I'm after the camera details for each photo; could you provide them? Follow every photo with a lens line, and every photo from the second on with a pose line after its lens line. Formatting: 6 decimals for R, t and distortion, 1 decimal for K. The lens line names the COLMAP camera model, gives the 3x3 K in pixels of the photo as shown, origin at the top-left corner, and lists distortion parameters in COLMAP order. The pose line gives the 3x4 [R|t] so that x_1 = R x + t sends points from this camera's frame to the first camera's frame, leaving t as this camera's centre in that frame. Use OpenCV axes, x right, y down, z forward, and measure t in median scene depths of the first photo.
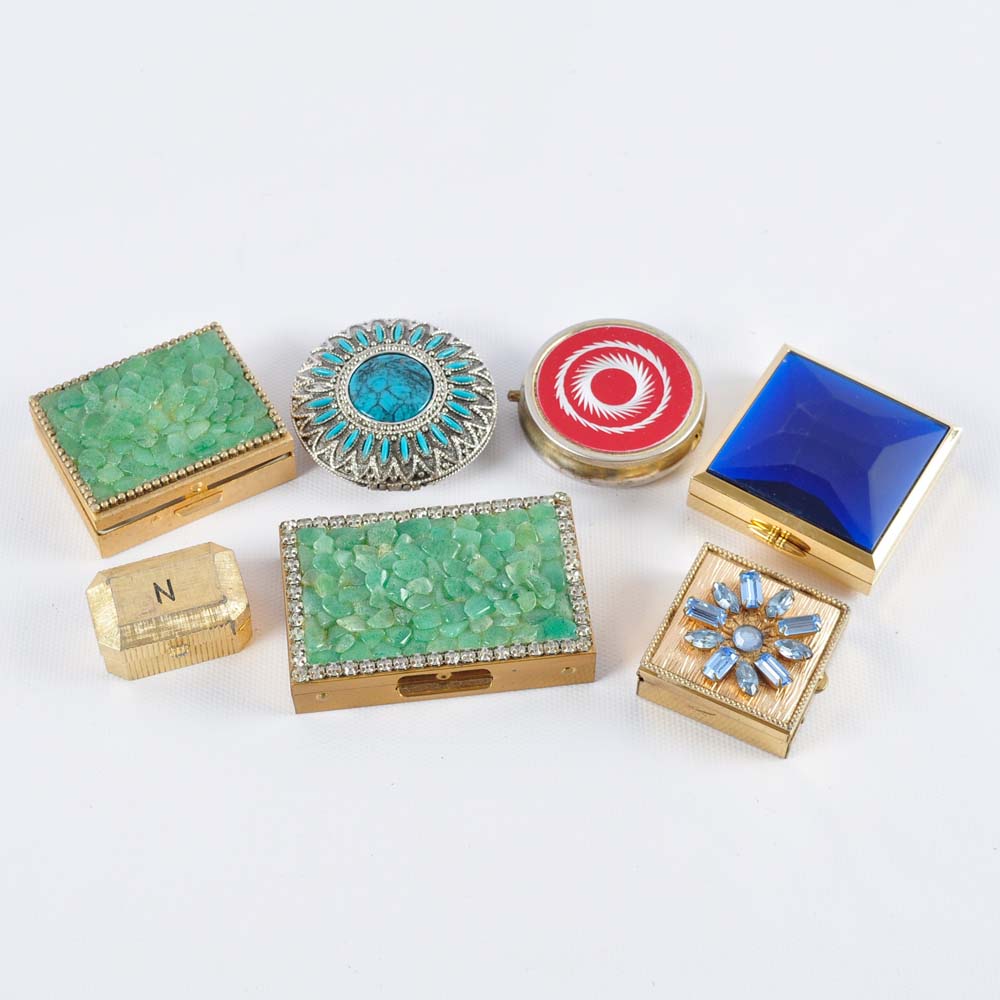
lens RADIAL K [[2219.5, 0, 498.4], [0, 2219.5, 501.0], [0, 0, 1]] dist [-0.020345, 0.000000]
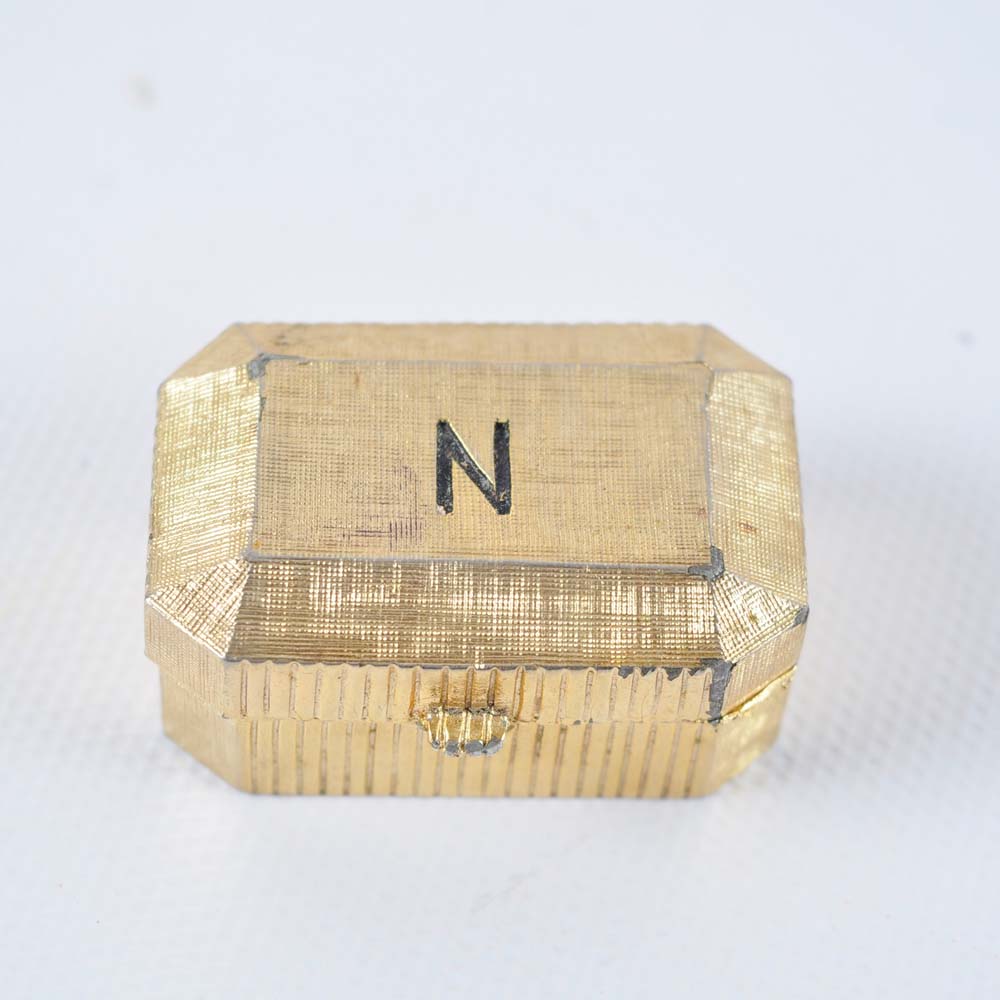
lens RADIAL K [[3063.1, 0, 499.2], [0, 3063.1, 499.7], [0, 0, 1]] dist [-0.036068, 0.000000]
pose [[0.955839, 0.253776, -0.148220, -0.099215], [-0.256479, 0.966549, 0.000909, 0.043186], [0.143493, 0.037146, 0.988954, 0.680609]]
